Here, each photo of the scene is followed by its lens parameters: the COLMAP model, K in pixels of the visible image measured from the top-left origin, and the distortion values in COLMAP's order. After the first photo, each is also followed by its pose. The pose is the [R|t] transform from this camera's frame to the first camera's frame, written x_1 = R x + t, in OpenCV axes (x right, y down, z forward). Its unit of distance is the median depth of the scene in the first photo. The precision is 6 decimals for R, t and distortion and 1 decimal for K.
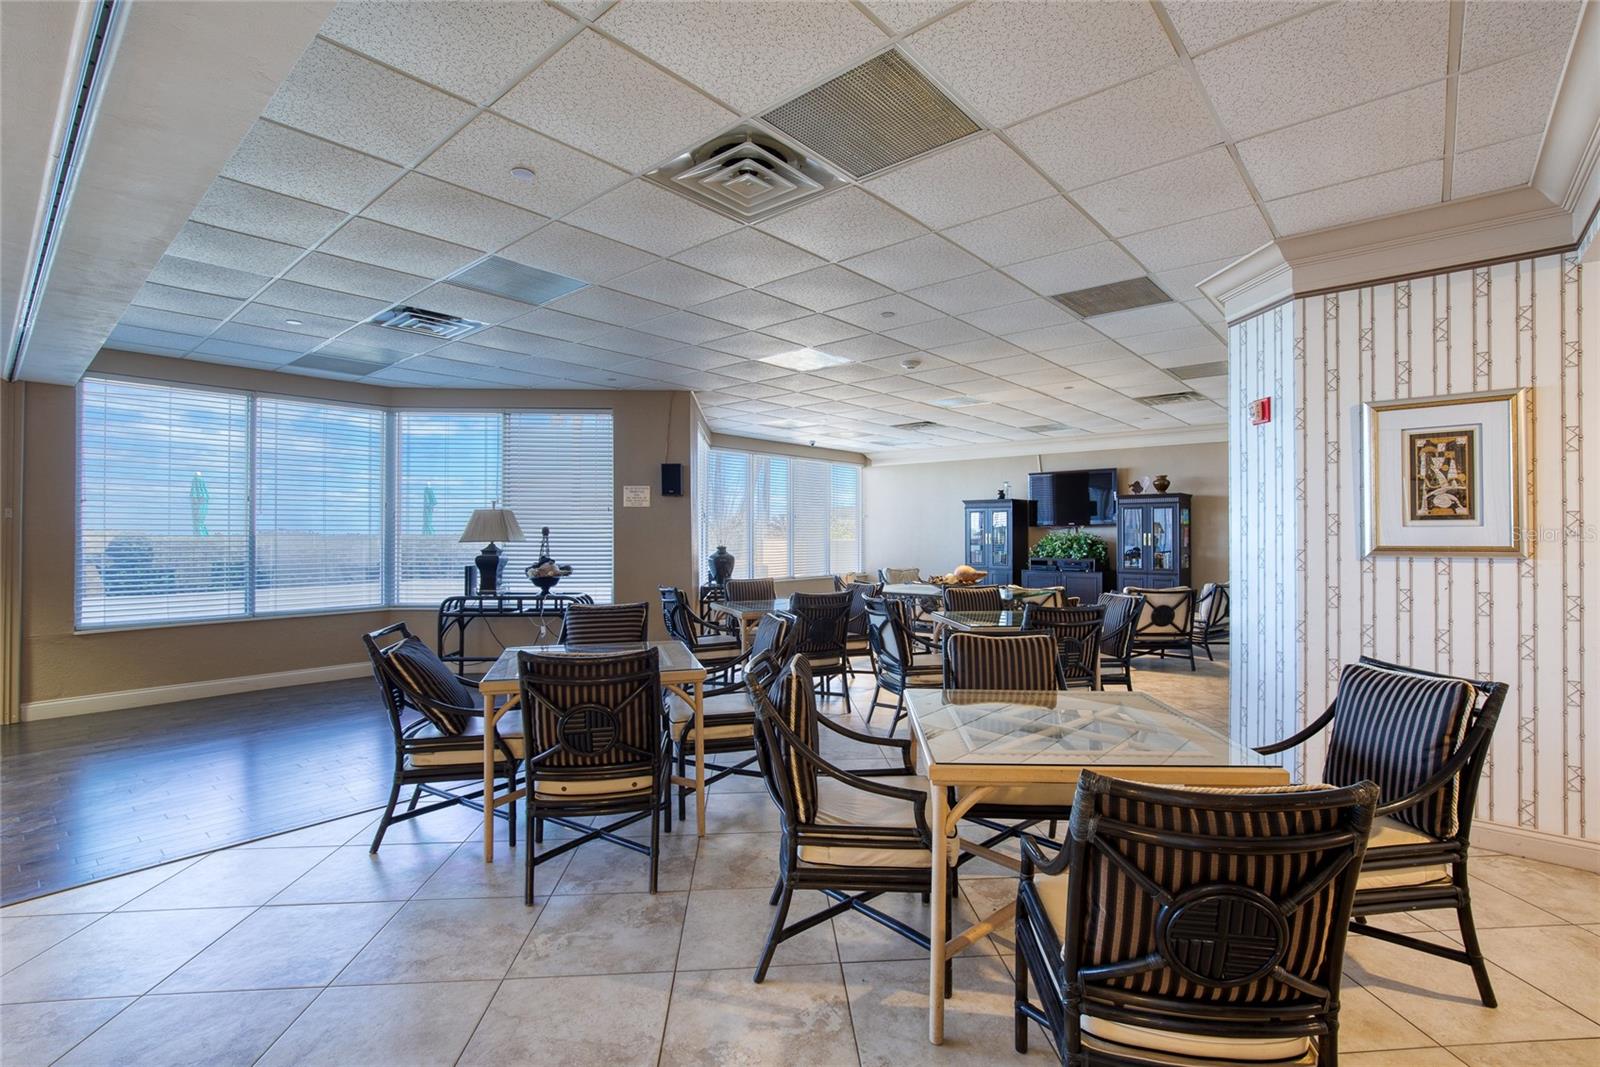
lens RADIAL K [[738.3, 0, 800.5], [0, 738.3, 533.8], [0, 0, 1]] dist [-0.013232, 0.001904]
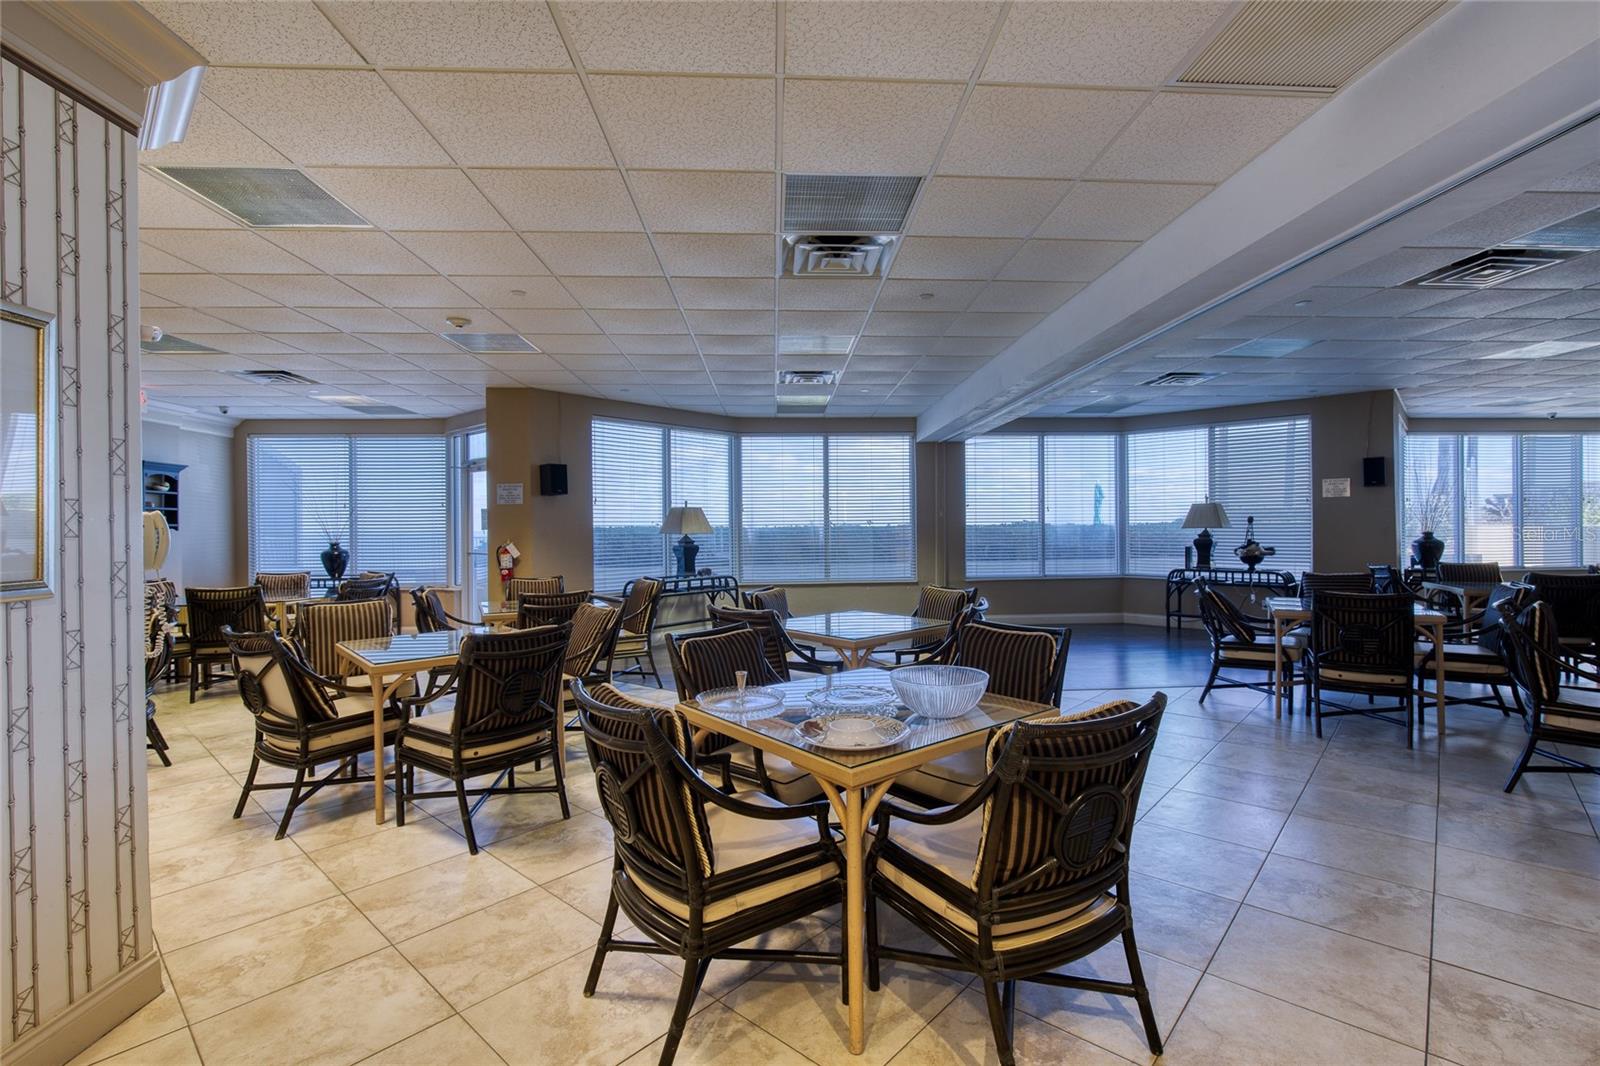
lens RADIAL K [[738.3, 0, 795.7], [0, 738.3, 533.6], [0, 0, 1]] dist [-0.013232, 0.001904]
pose [[0.705574, -0.004043, -0.708625, -0.007775], [0.013537, 0.999878, 0.007774, 0.000274], [0.708507, -0.015078, 0.705542, -0.436146]]
